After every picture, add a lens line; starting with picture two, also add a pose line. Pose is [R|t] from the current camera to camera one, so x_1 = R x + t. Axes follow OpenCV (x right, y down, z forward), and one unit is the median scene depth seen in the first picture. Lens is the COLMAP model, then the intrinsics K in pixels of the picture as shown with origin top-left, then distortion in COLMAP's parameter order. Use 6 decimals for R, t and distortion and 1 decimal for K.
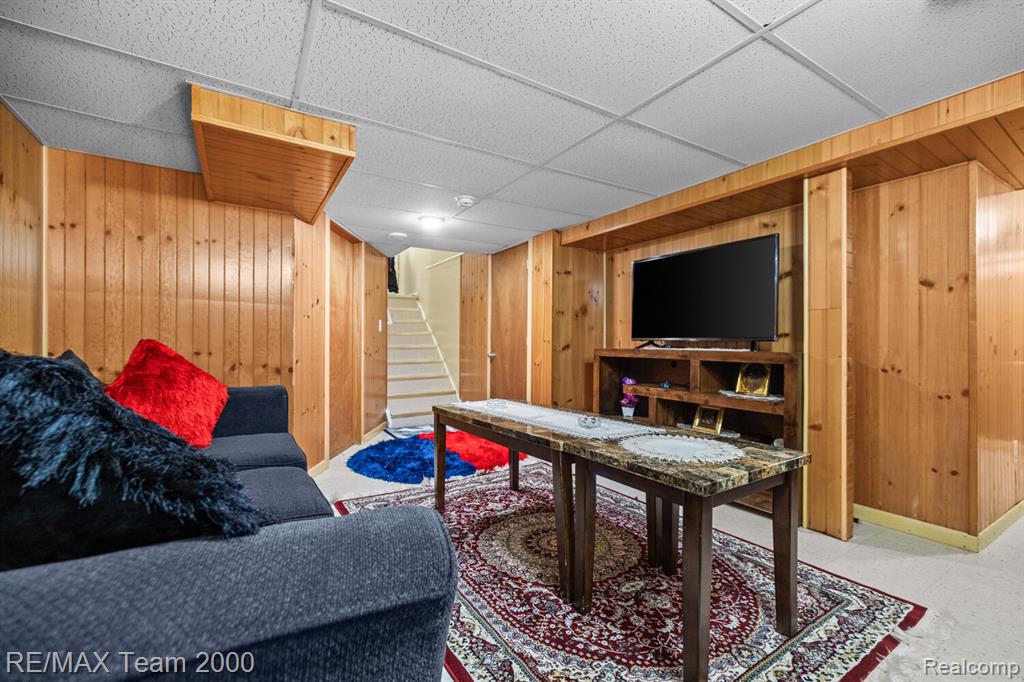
lens RADIAL K [[426.4, 0, 512.0], [0, 426.4, 341.0], [0, 0, 1]] dist [0.001293, 0.000196]
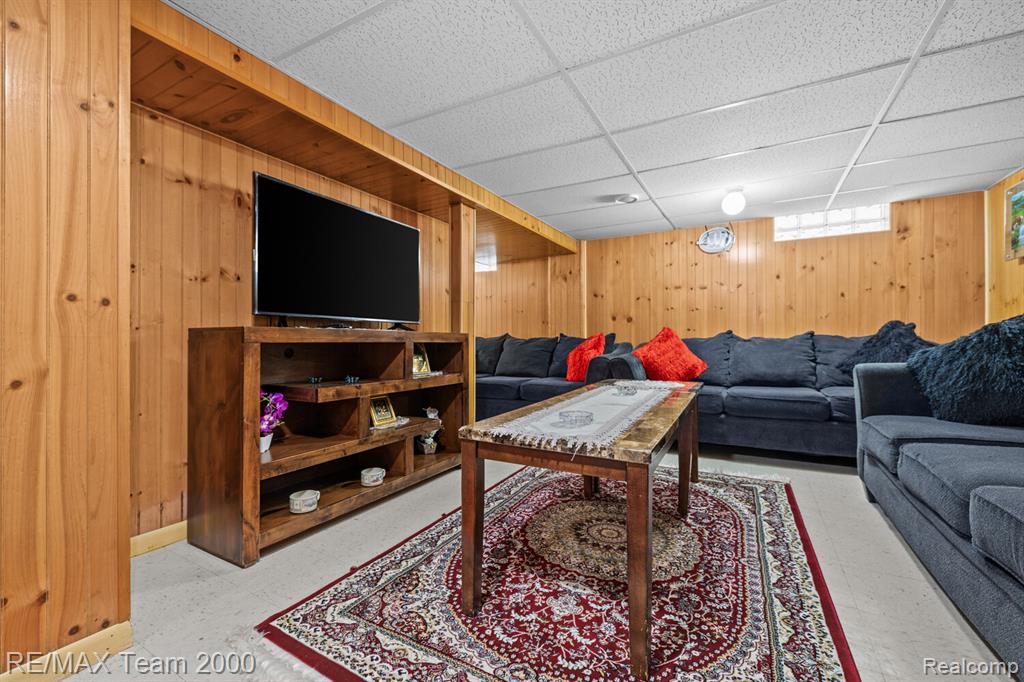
lens RADIAL K [[426.4, 0, 512.0], [0, 426.4, 341.0], [0, 0, 1]] dist [0.001293, 0.000196]
pose [[-0.479813, -0.000636, 0.877371, -0.622406], [-0.003398, 0.999994, -0.001133, 0.056014], [-0.877364, -0.003524, -0.479812, 1.675452]]
